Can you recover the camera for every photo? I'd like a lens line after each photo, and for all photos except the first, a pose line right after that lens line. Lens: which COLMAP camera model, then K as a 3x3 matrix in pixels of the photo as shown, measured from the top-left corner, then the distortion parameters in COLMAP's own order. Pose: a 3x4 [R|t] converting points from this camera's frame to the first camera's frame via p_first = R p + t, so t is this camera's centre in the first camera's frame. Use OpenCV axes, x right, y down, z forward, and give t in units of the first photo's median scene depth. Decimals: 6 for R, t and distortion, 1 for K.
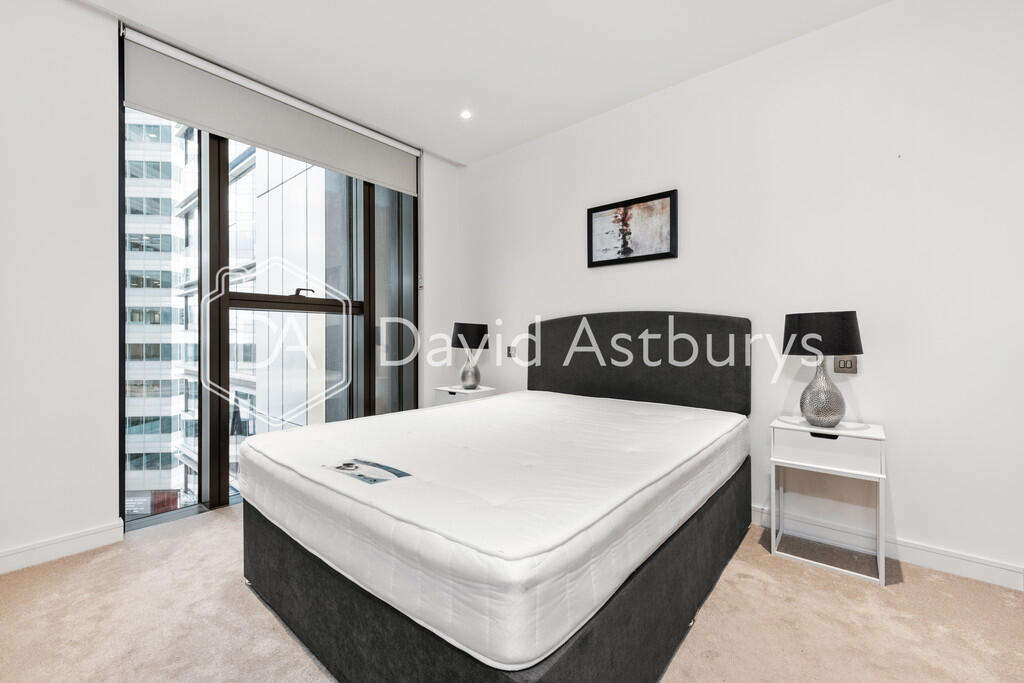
lens RADIAL K [[416.9, 0, 515.3], [0, 416.9, 339.8], [0, 0, 1]] dist [0.000251, -0.000057]
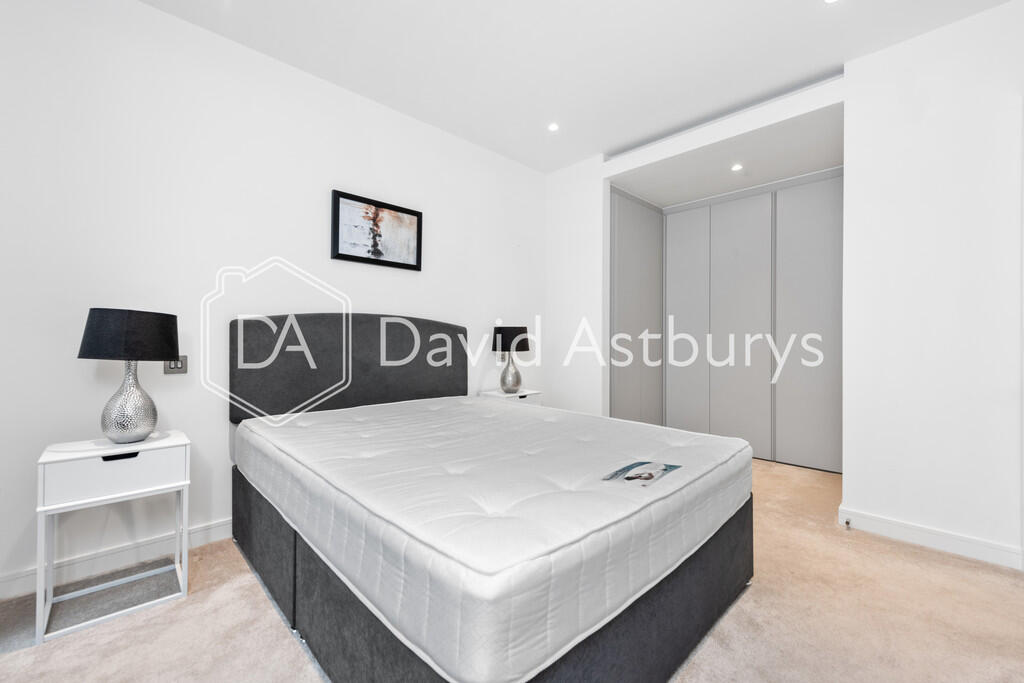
lens RADIAL K [[416.9, 0, 515.3], [0, 416.9, 339.8], [0, 0, 1]] dist [0.000251, -0.000057]
pose [[0.101656, 0.010978, 0.994759, -0.666304], [0.011203, 0.999863, -0.012179, 0.005934], [-0.994757, 0.012382, 0.101519, 0.583586]]
